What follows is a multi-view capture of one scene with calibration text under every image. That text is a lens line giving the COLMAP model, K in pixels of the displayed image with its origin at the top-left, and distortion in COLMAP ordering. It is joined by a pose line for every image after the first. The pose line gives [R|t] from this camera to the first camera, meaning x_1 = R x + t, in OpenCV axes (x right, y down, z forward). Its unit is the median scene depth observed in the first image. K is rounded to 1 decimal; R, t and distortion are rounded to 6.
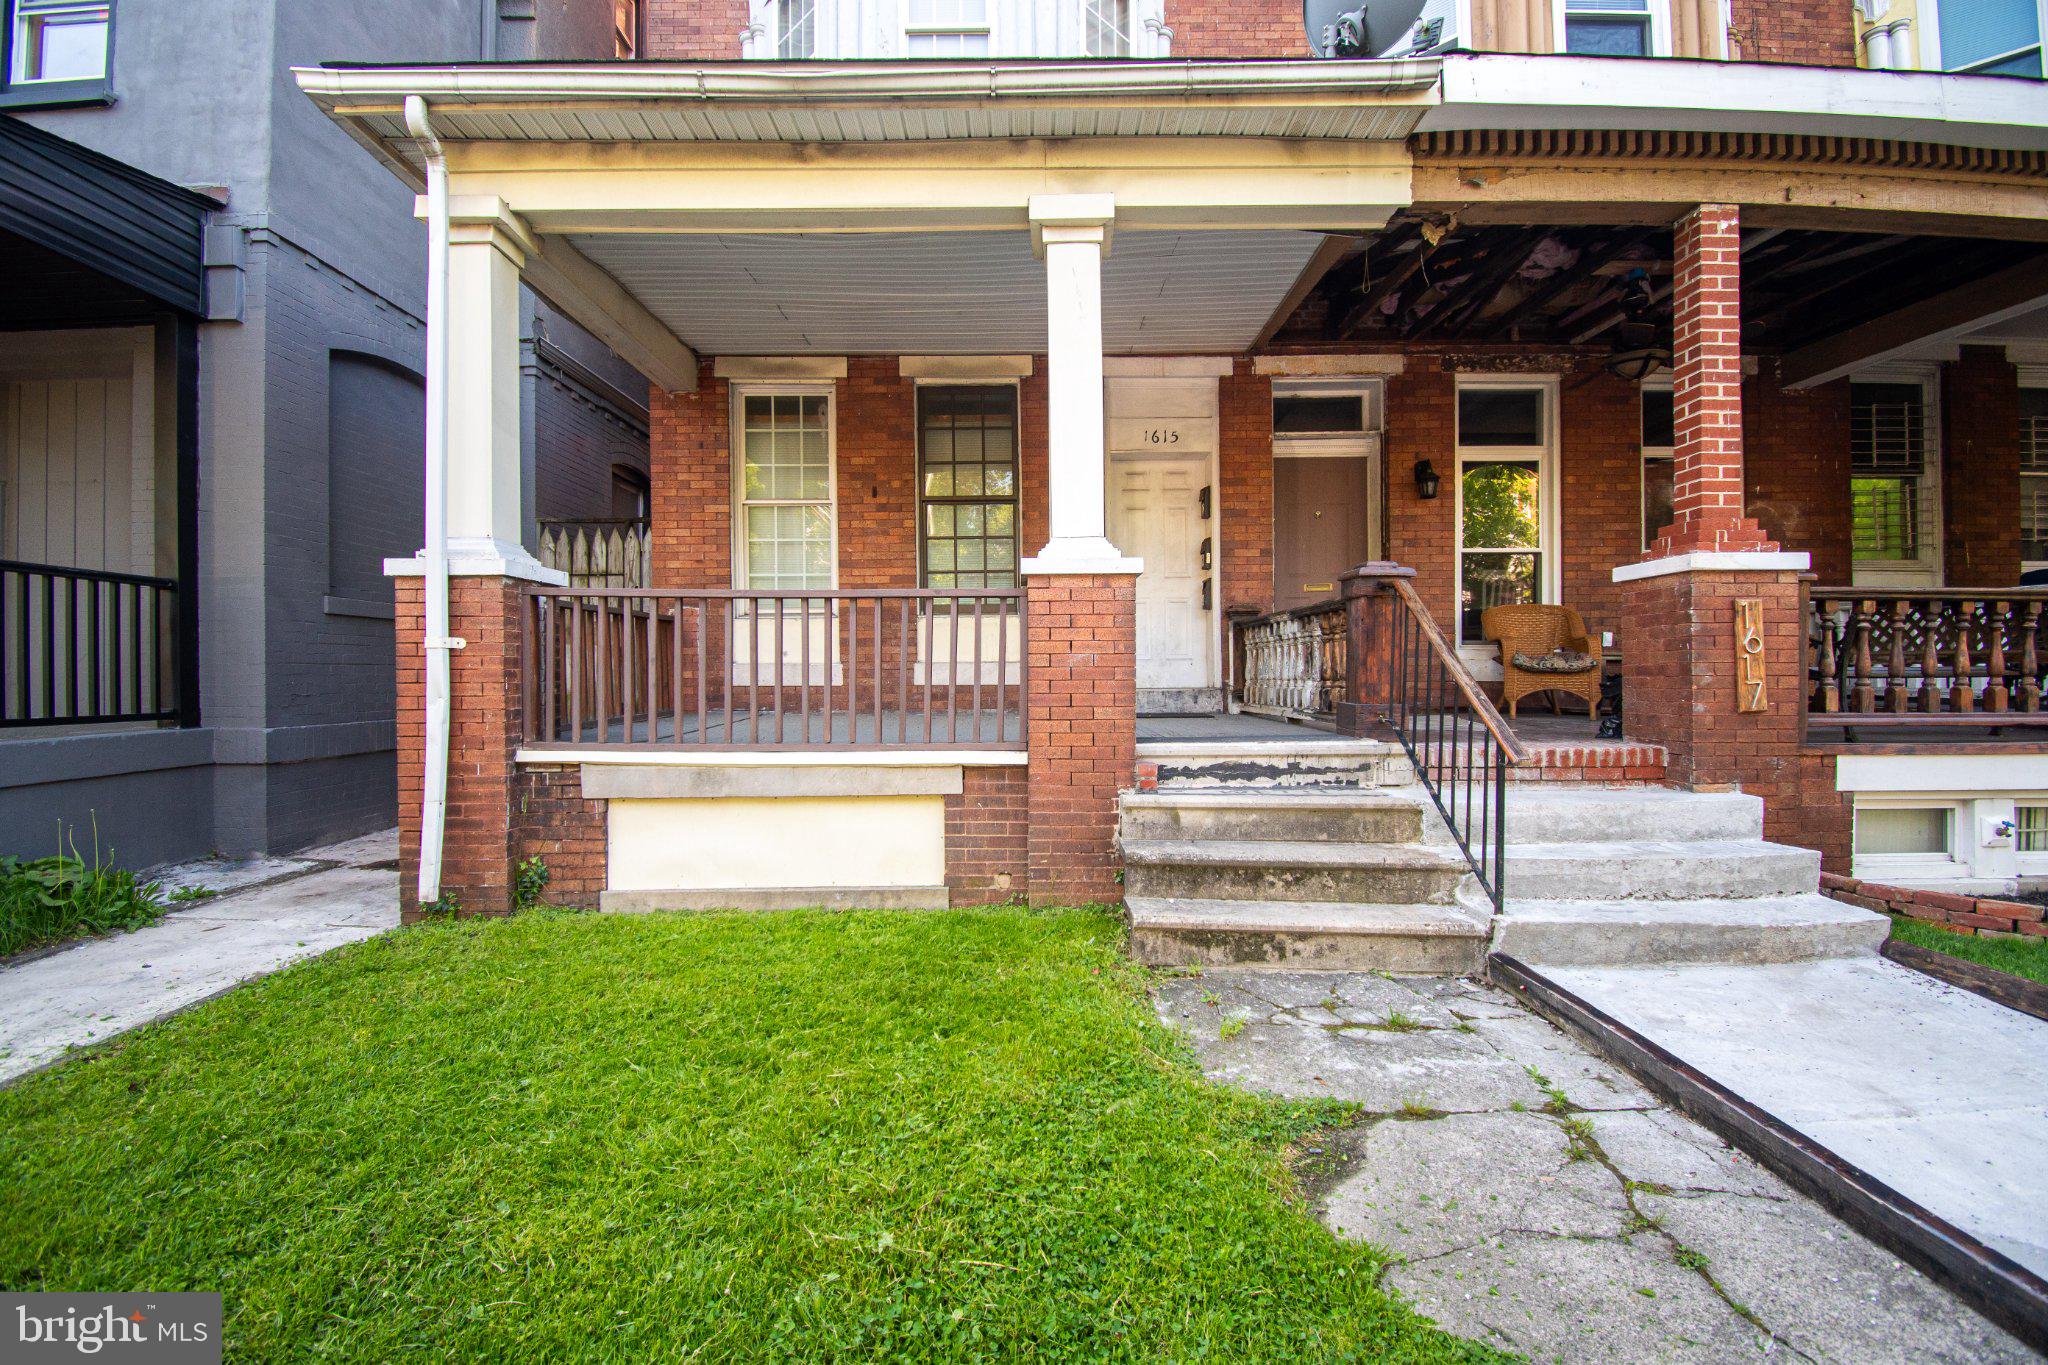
lens RADIAL K [[902.4, 0, 1026.4], [0, 902.4, 678.1], [0, 0, 1]] dist [-0.003229, -0.001798]
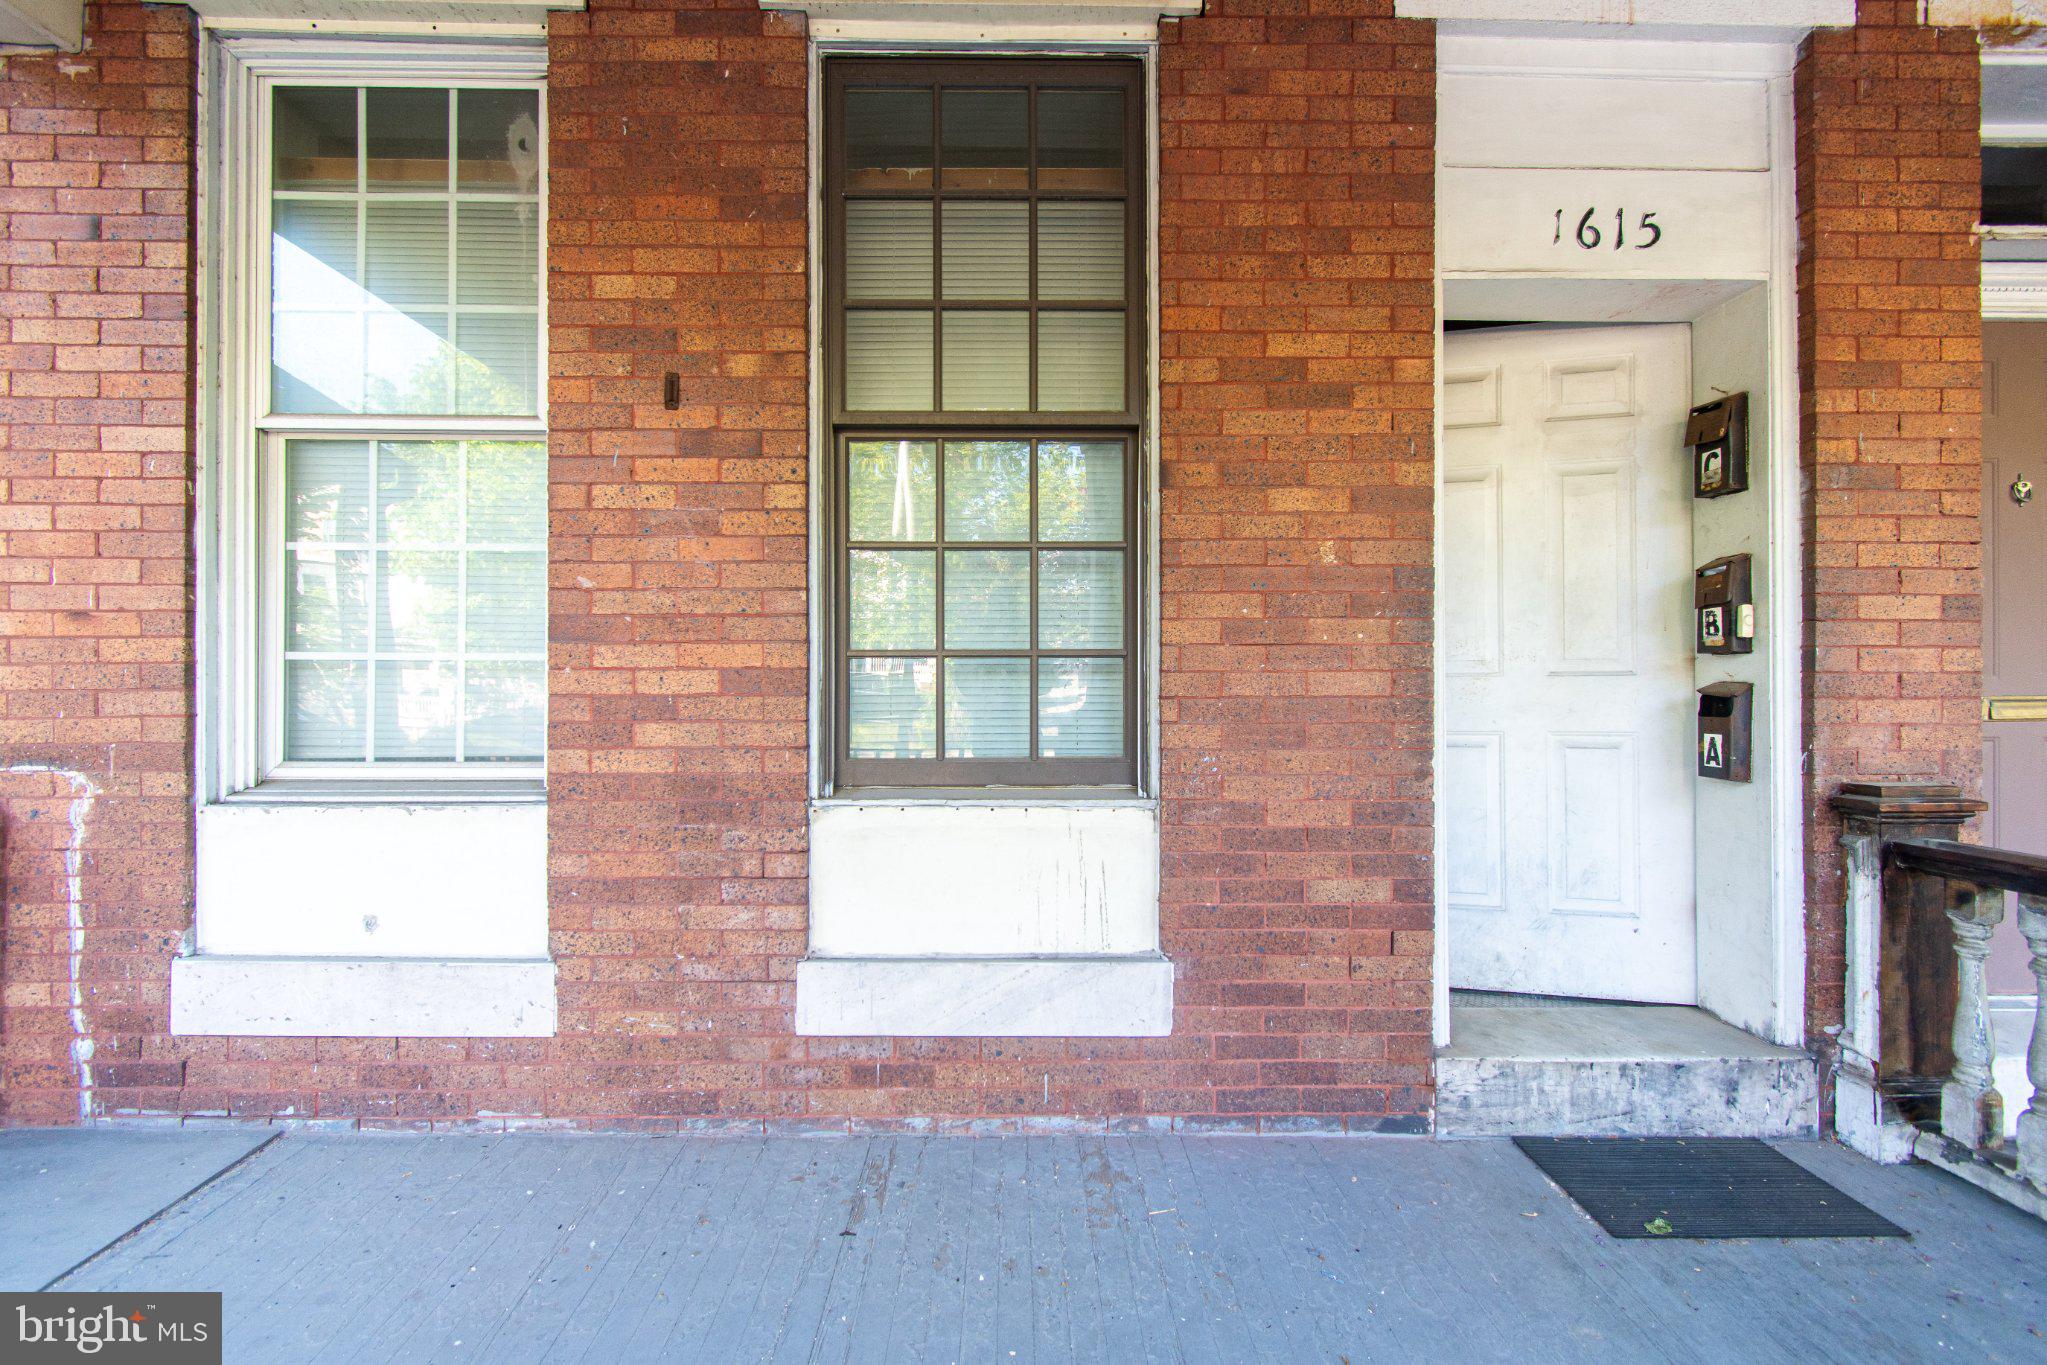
lens RADIAL K [[902.0, 0, 1018.4], [0, 902.0, 680.9], [0, 0, 1]] dist [-0.003229, -0.001798]
pose [[0.999875, 0.010317, 0.012021, -0.055568], [-0.010235, 0.999924, -0.006843, -0.108517], [-0.012091, 0.006719, 0.999904, 0.698063]]
